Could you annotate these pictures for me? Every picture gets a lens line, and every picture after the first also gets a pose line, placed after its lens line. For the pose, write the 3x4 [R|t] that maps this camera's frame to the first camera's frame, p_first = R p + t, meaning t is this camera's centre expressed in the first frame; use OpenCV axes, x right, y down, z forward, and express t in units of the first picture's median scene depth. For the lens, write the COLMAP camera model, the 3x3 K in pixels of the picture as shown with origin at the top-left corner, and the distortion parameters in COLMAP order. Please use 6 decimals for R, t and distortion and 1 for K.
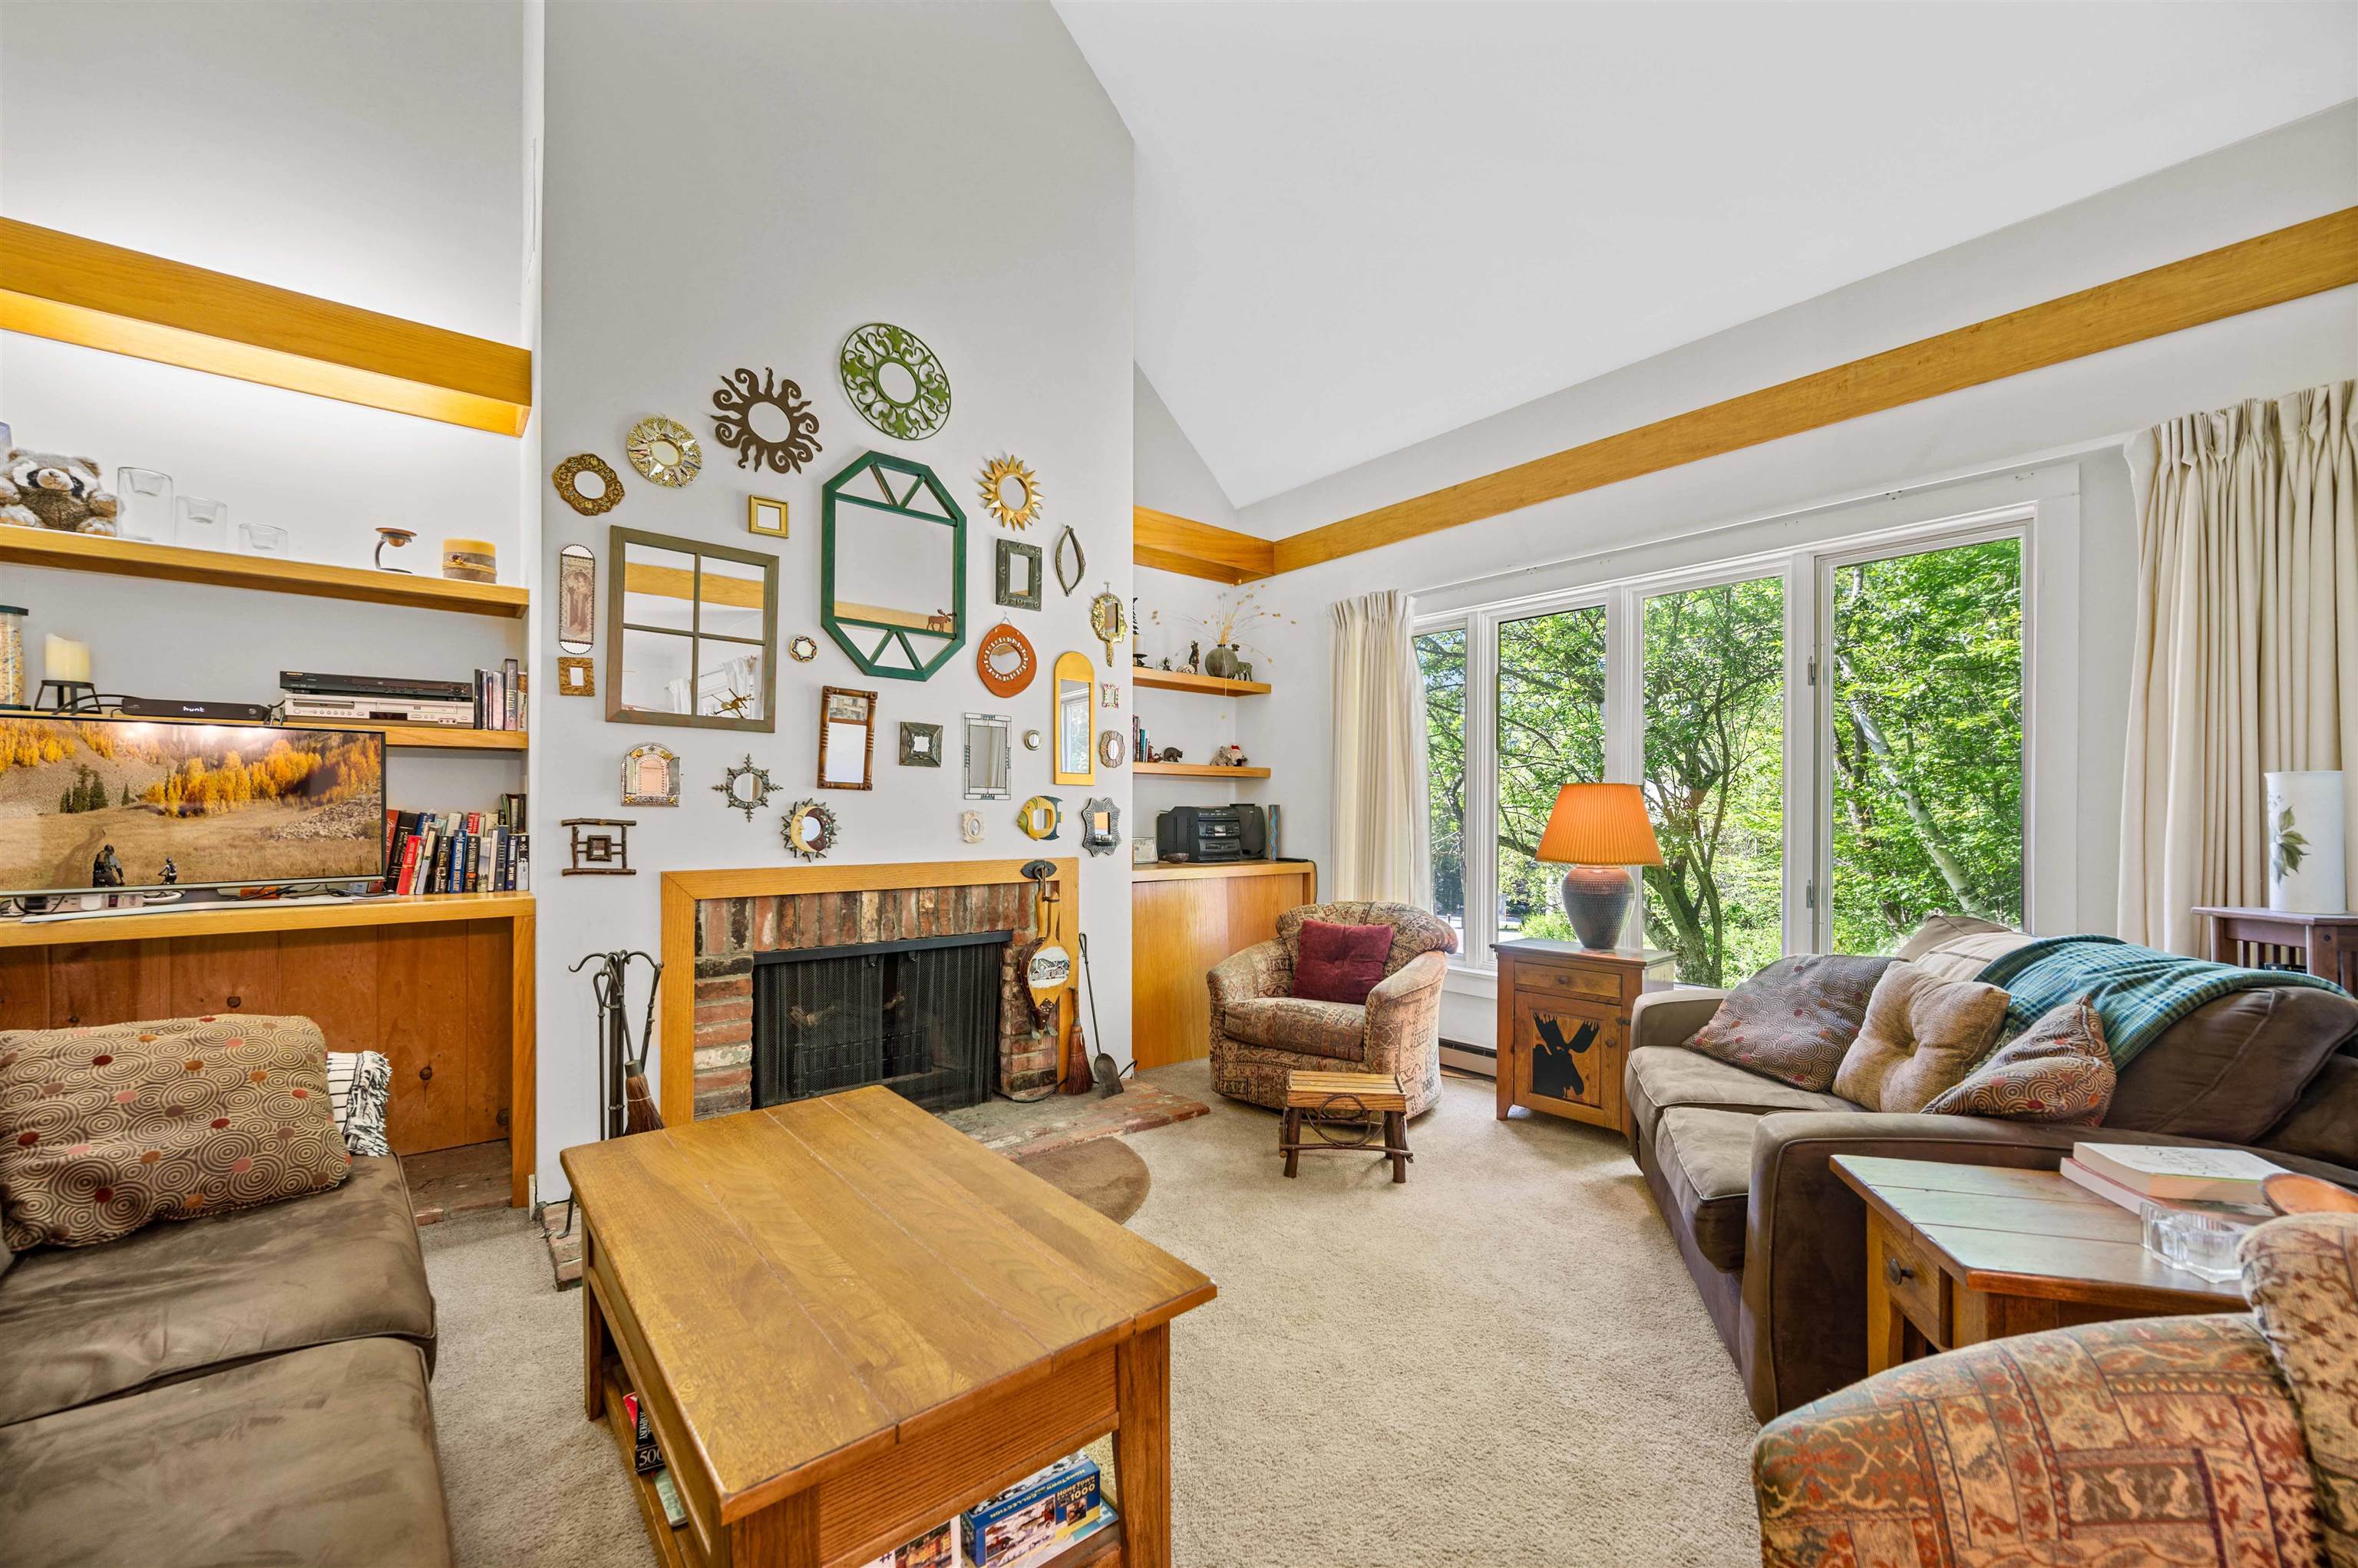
lens RADIAL K [[932.3, 0, 1177.4], [0, 932.3, 801.7], [0, 0, 1]] dist [-0.000798, -0.000176]
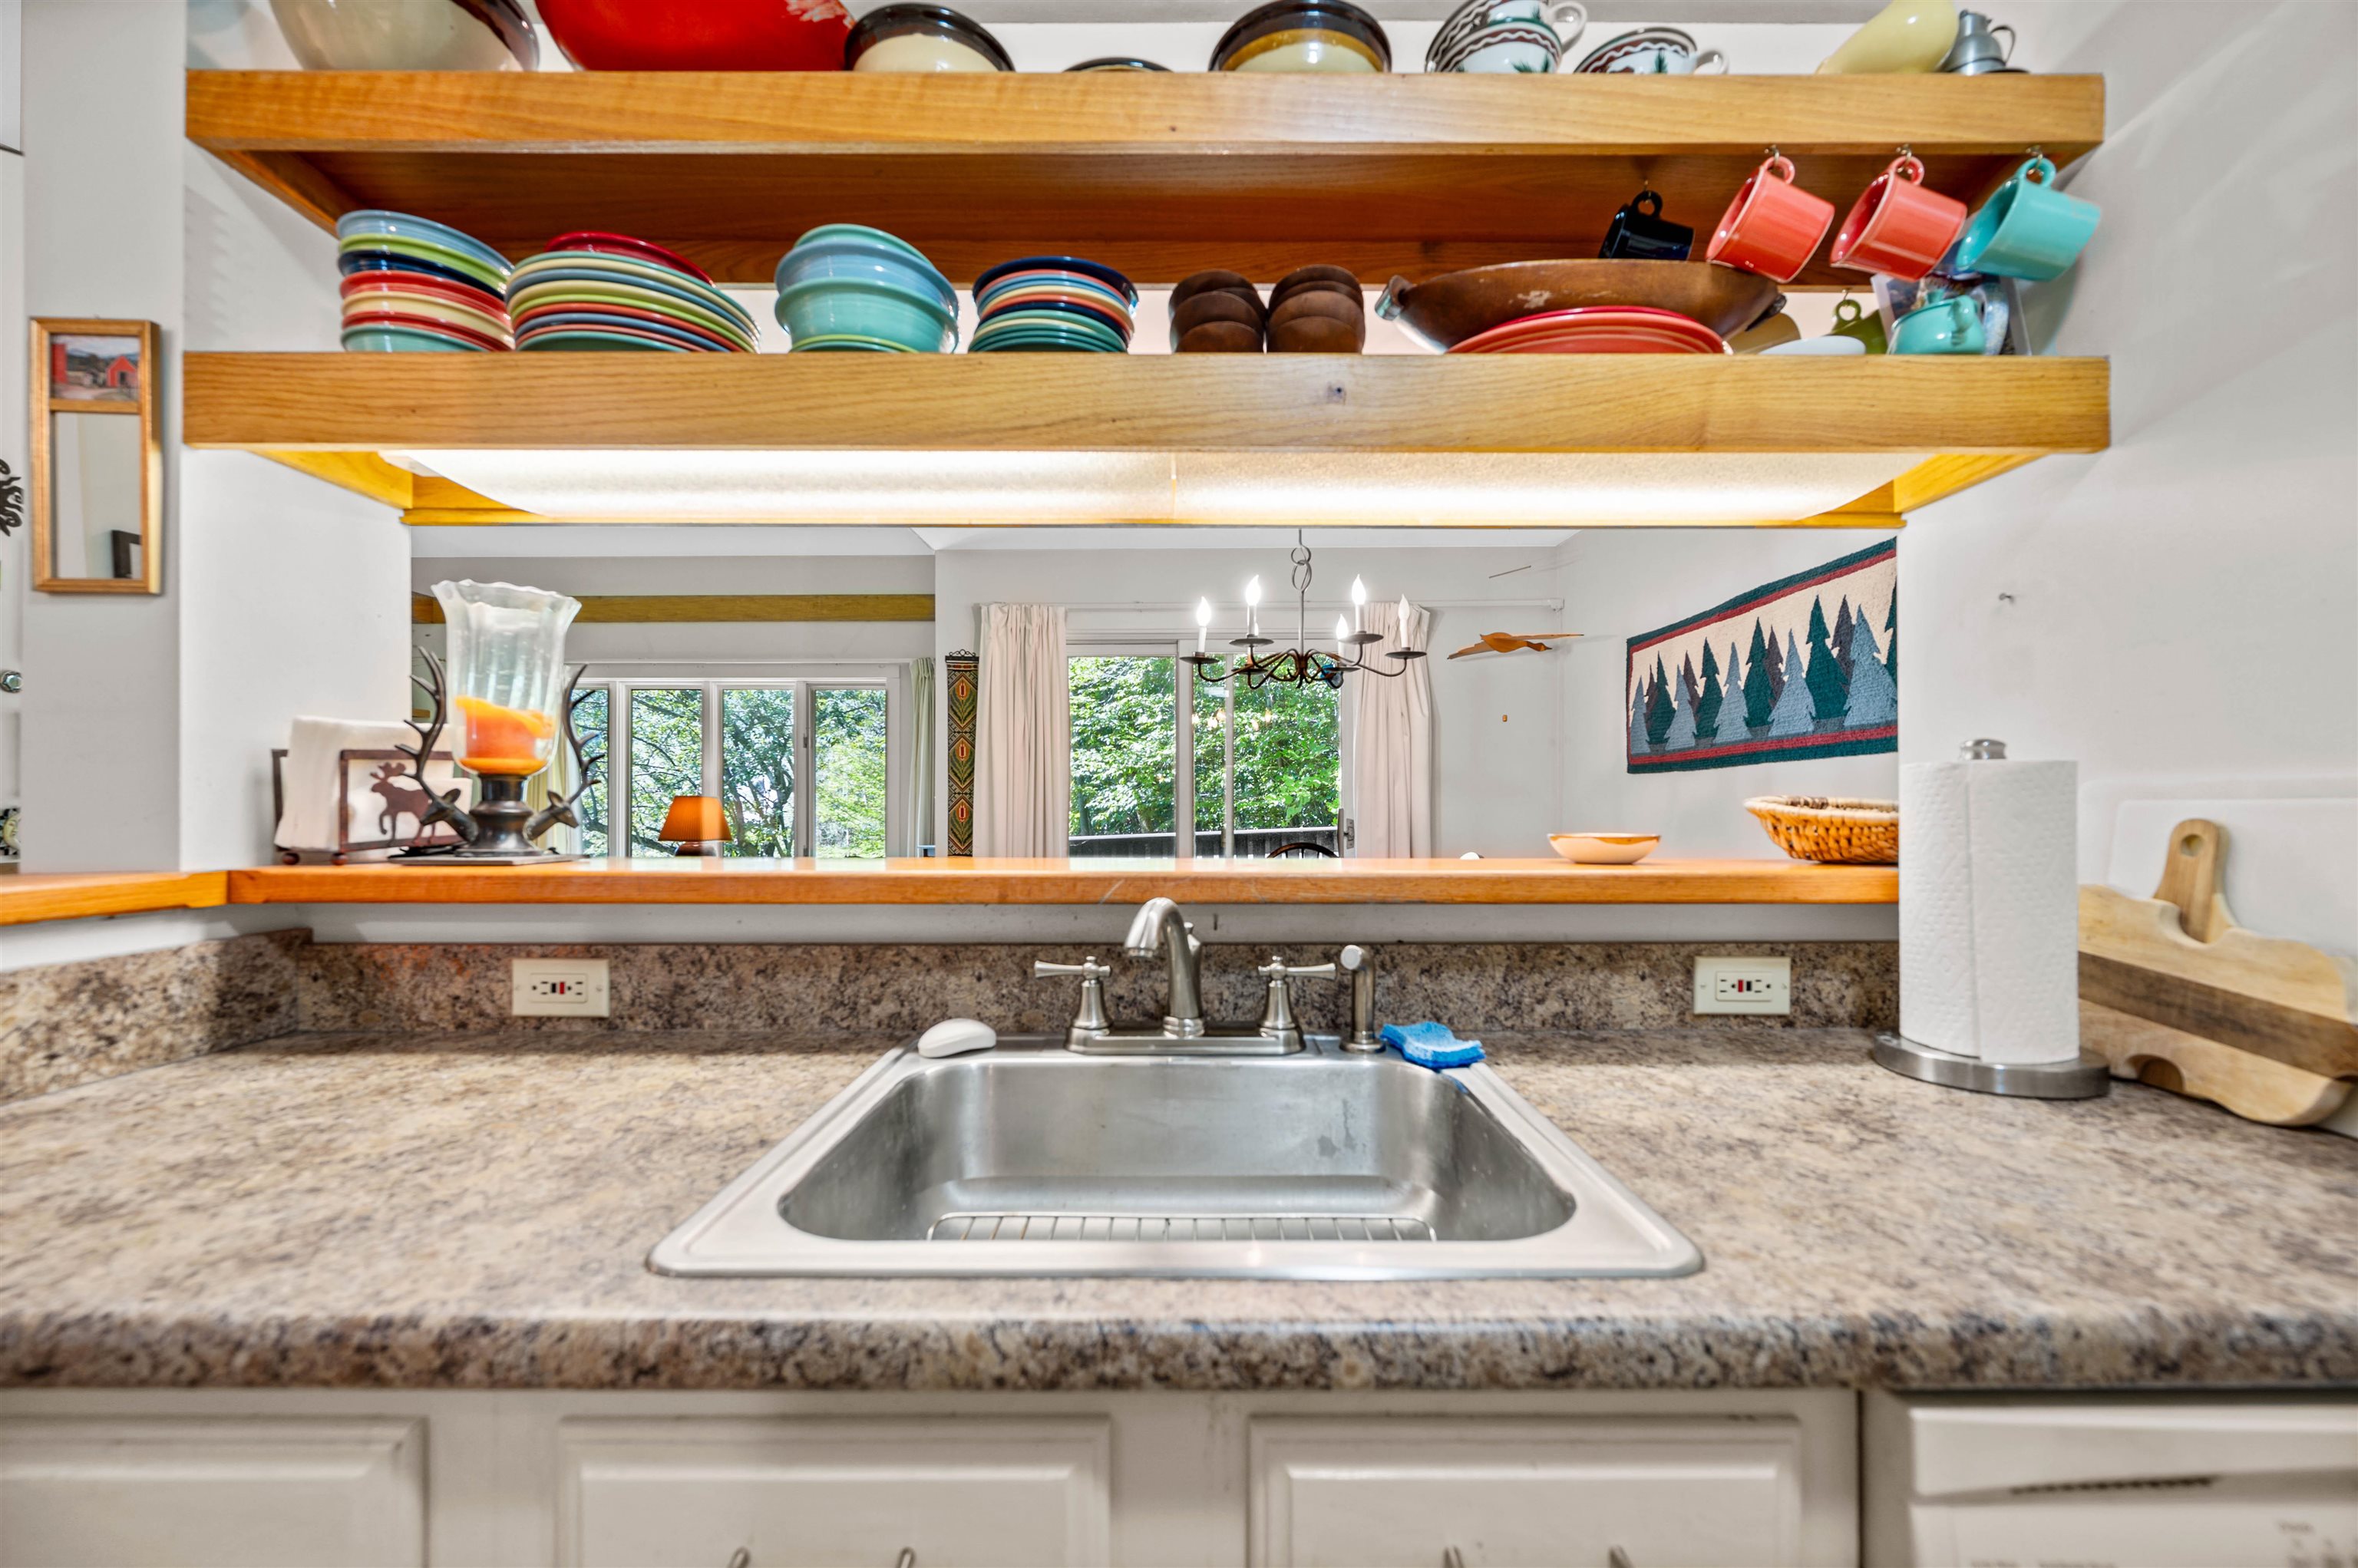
lens RADIAL K [[951.0, 0, 1173.5], [0, 951.0, 815.3], [0, 0, 1]] dist [0.001048, 0.000039]
pose [[0.646764, -0.009851, 0.762627, -0.355883], [-0.002606, 0.999882, 0.015125, -0.013819], [-0.762686, -0.011769, 0.646662, -0.901190]]
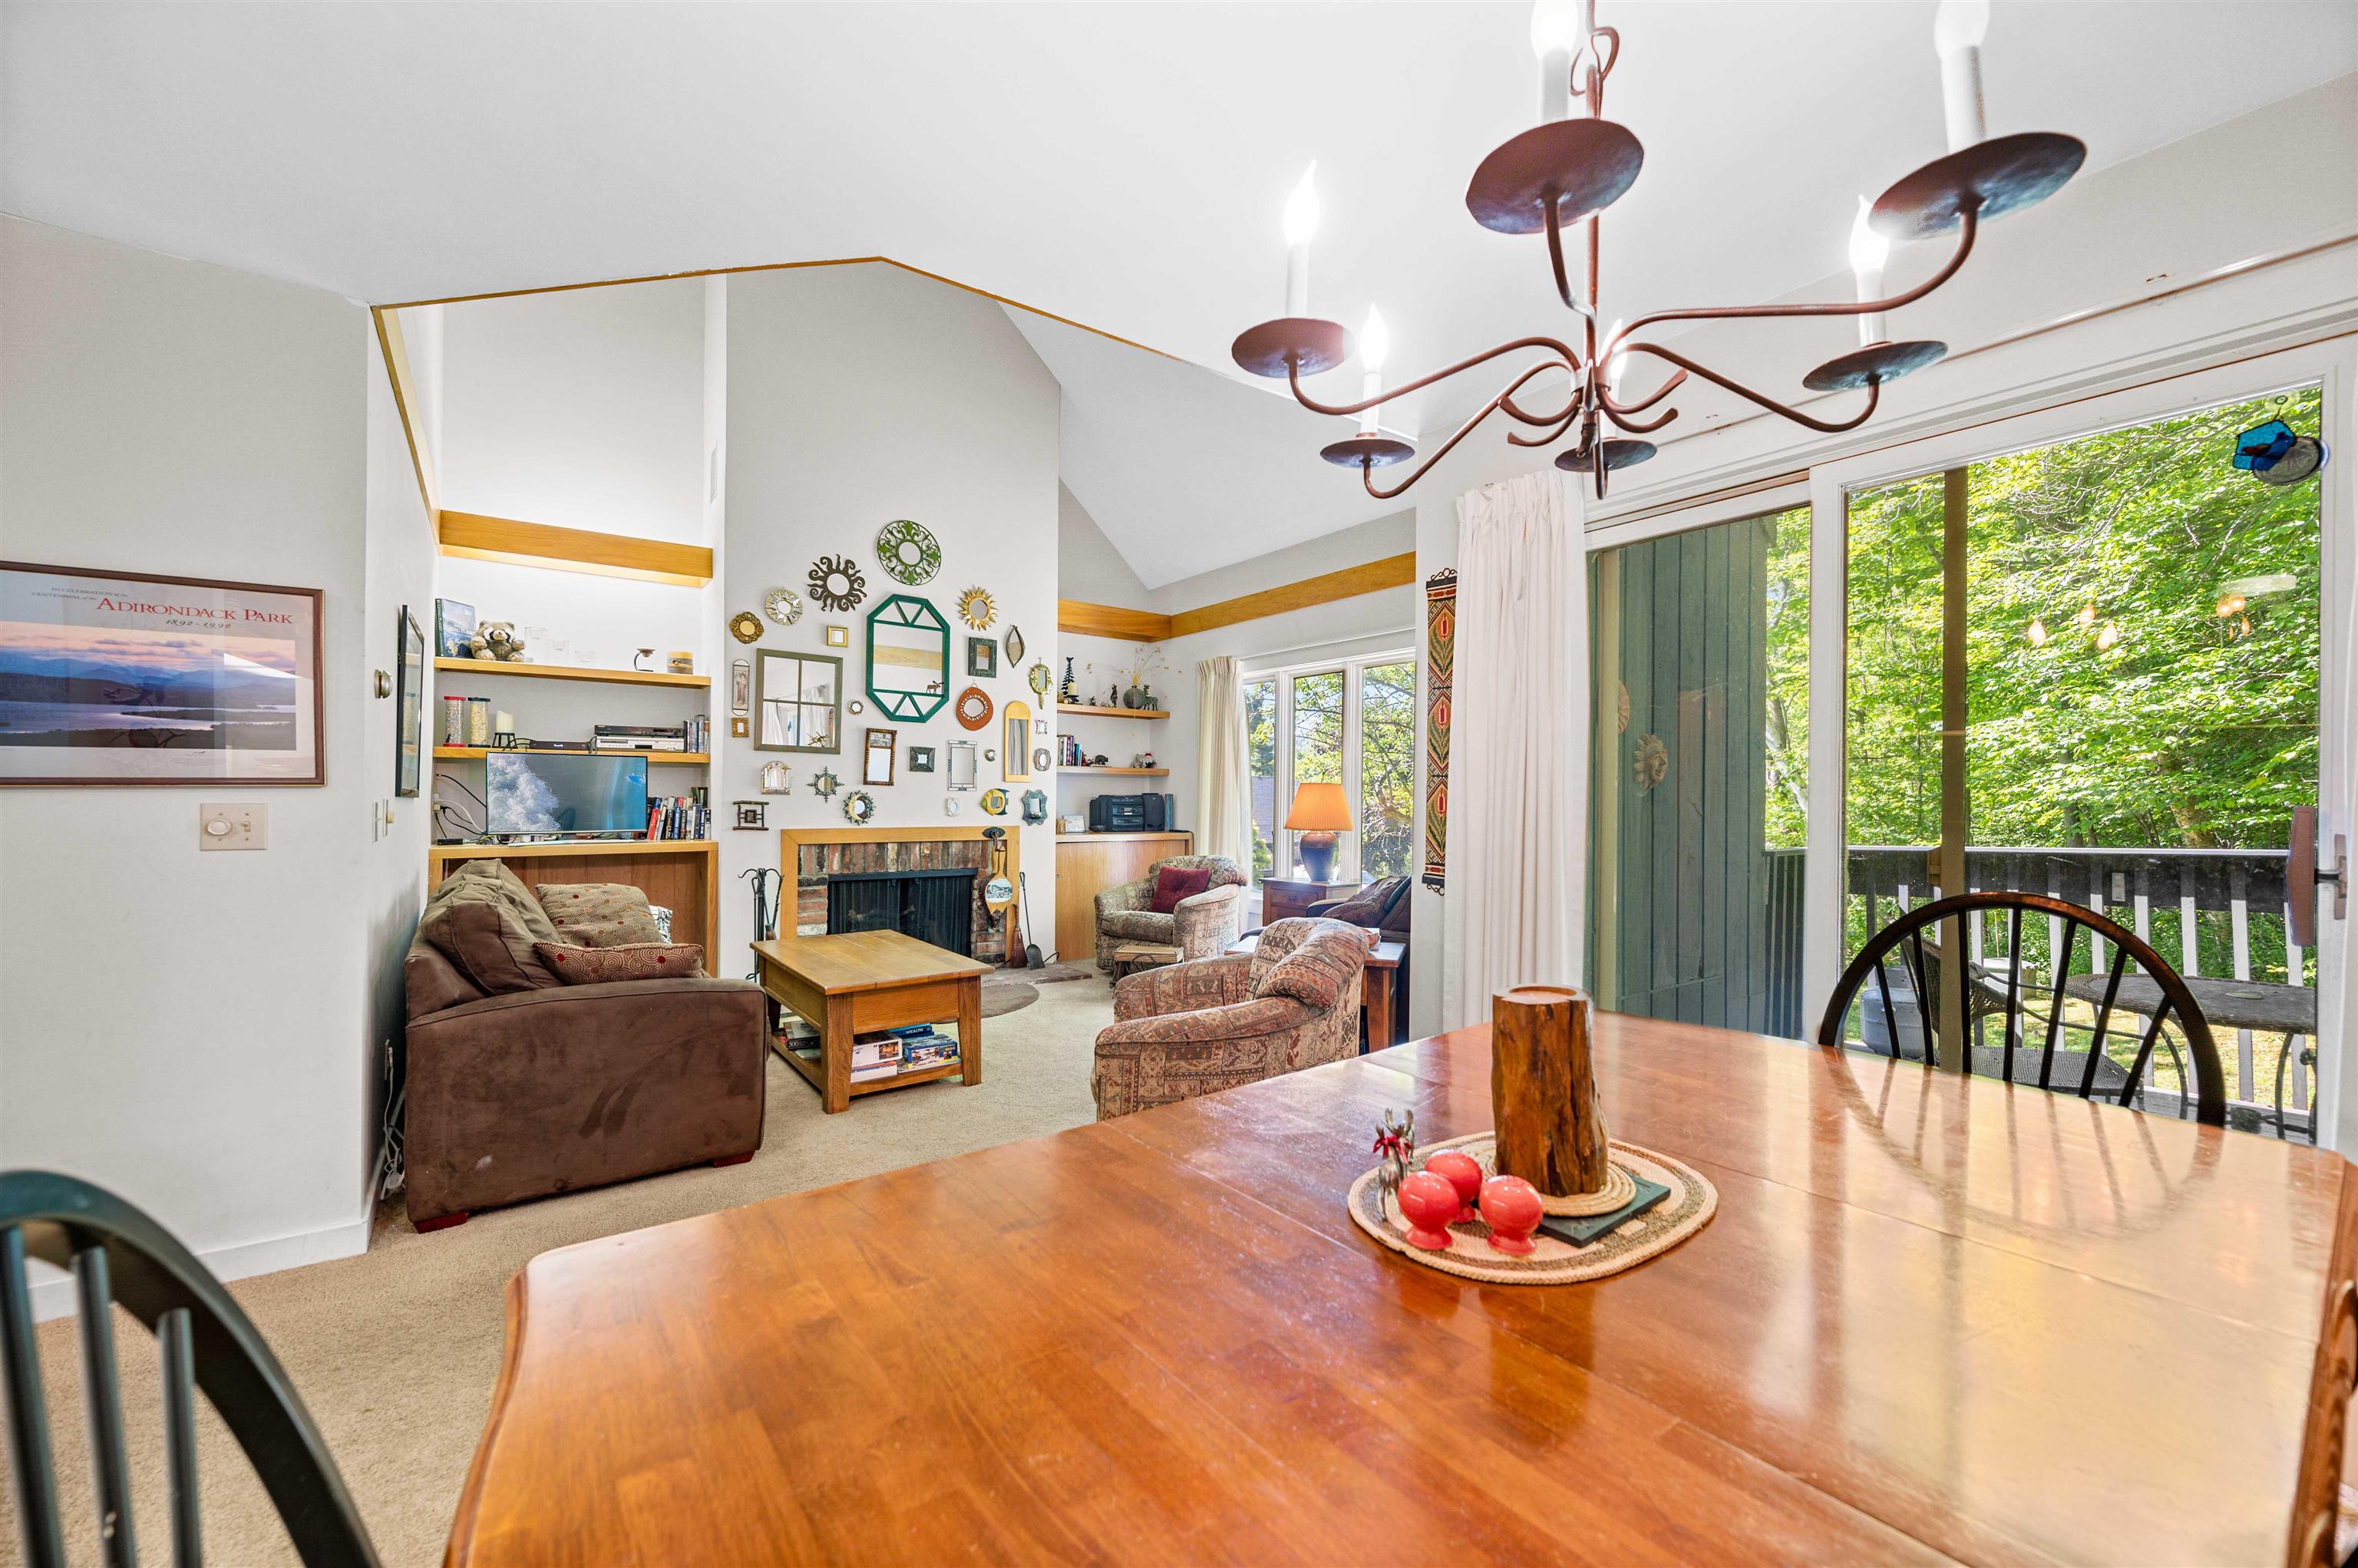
lens RADIAL K [[932.6, 0, 1179.0], [0, 932.6, 784.0], [0, 0, 1]] dist [0.002475, 0.000445]
pose [[0.998316, 0.003606, -0.057890, 0.310365], [-0.003852, 0.999984, -0.004137, -0.010008], [0.057875, 0.004353, 0.998314, -0.724812]]
